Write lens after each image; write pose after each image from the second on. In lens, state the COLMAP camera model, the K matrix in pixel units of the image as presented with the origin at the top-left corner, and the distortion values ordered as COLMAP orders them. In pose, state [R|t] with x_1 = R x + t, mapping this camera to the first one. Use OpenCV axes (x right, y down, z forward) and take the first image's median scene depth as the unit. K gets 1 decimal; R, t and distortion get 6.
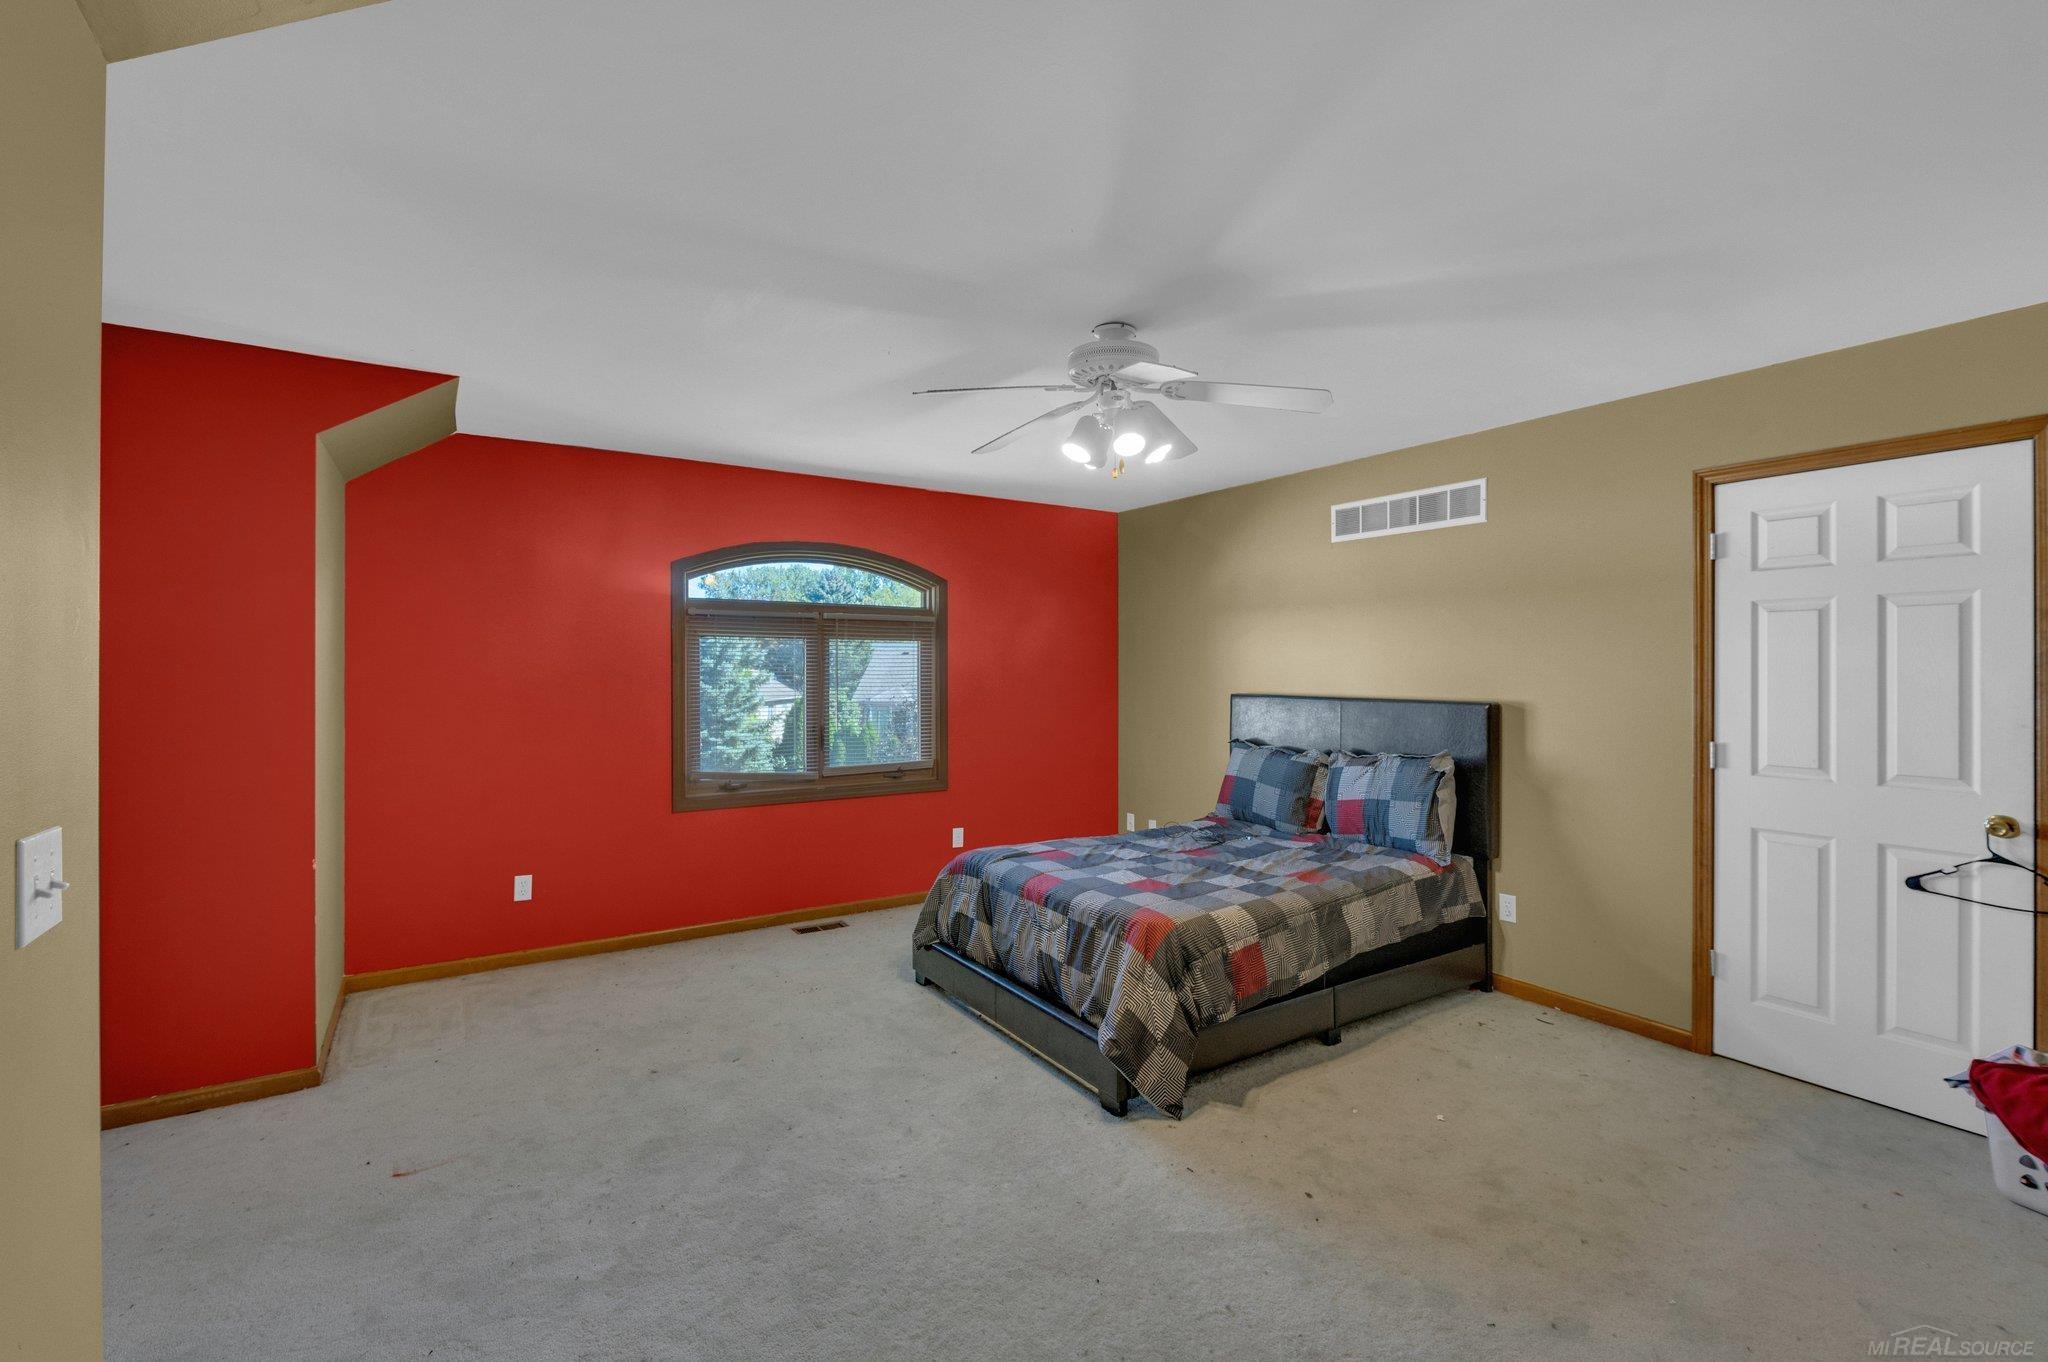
lens RADIAL K [[883.8, 0, 1021.4], [0, 883.8, 672.4], [0, 0, 1]] dist [-0.000555, -0.000994]
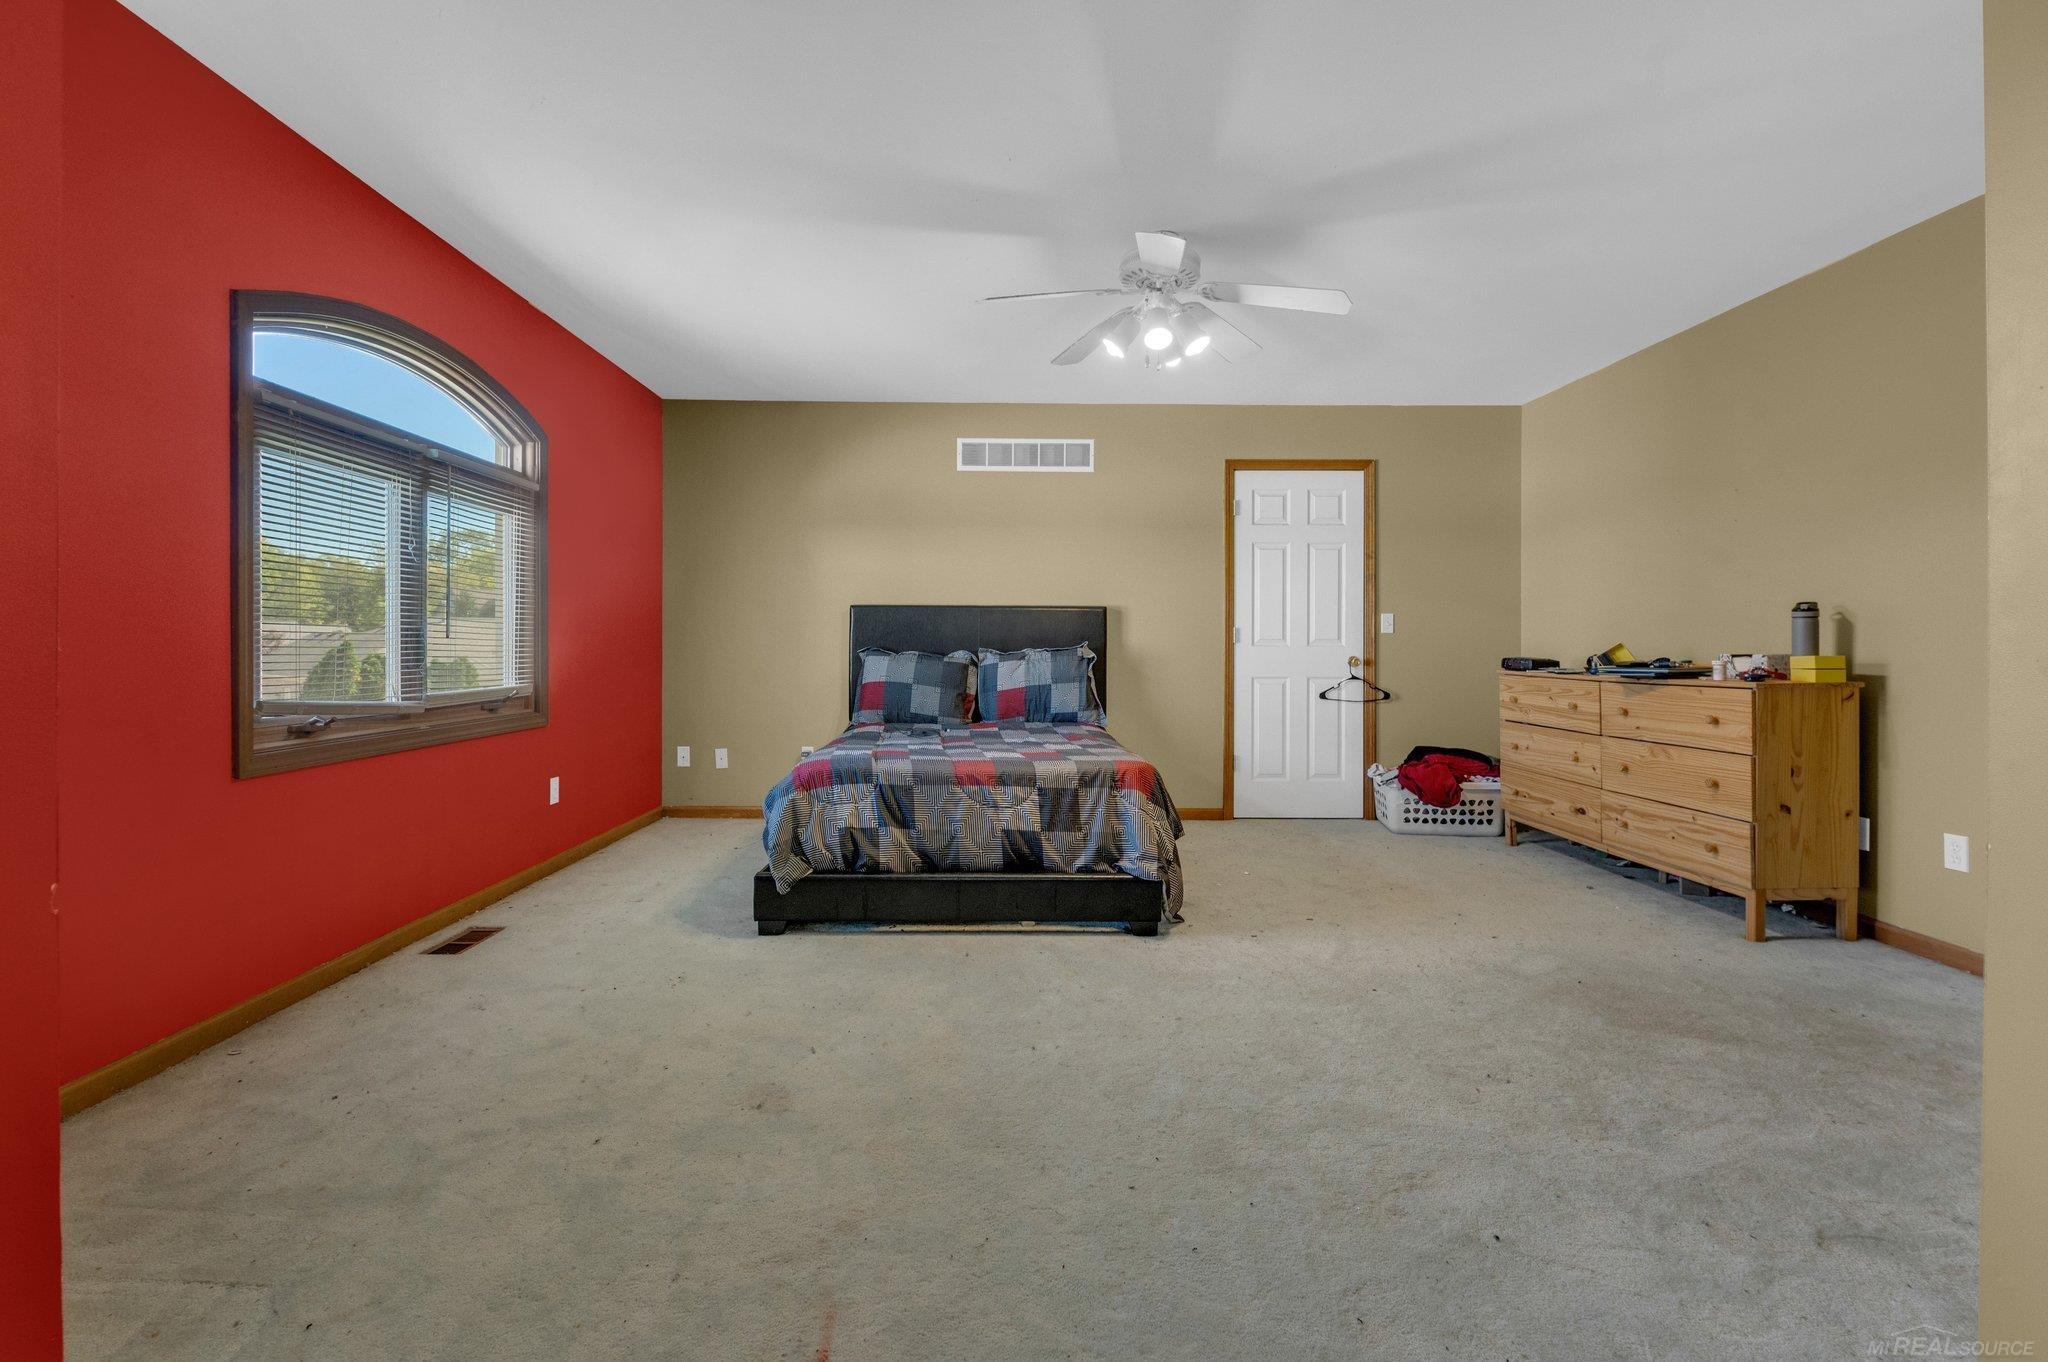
lens RADIAL K [[883.8, 0, 1006.5], [0, 883.8, 654.1], [0, 0, 1]] dist [-0.000555, -0.000994]
pose [[0.531120, -0.007600, 0.847263, -0.696546], [0.001274, 0.999966, 0.008171, 0.096251], [-0.847296, -0.003260, 0.531111, 0.409942]]
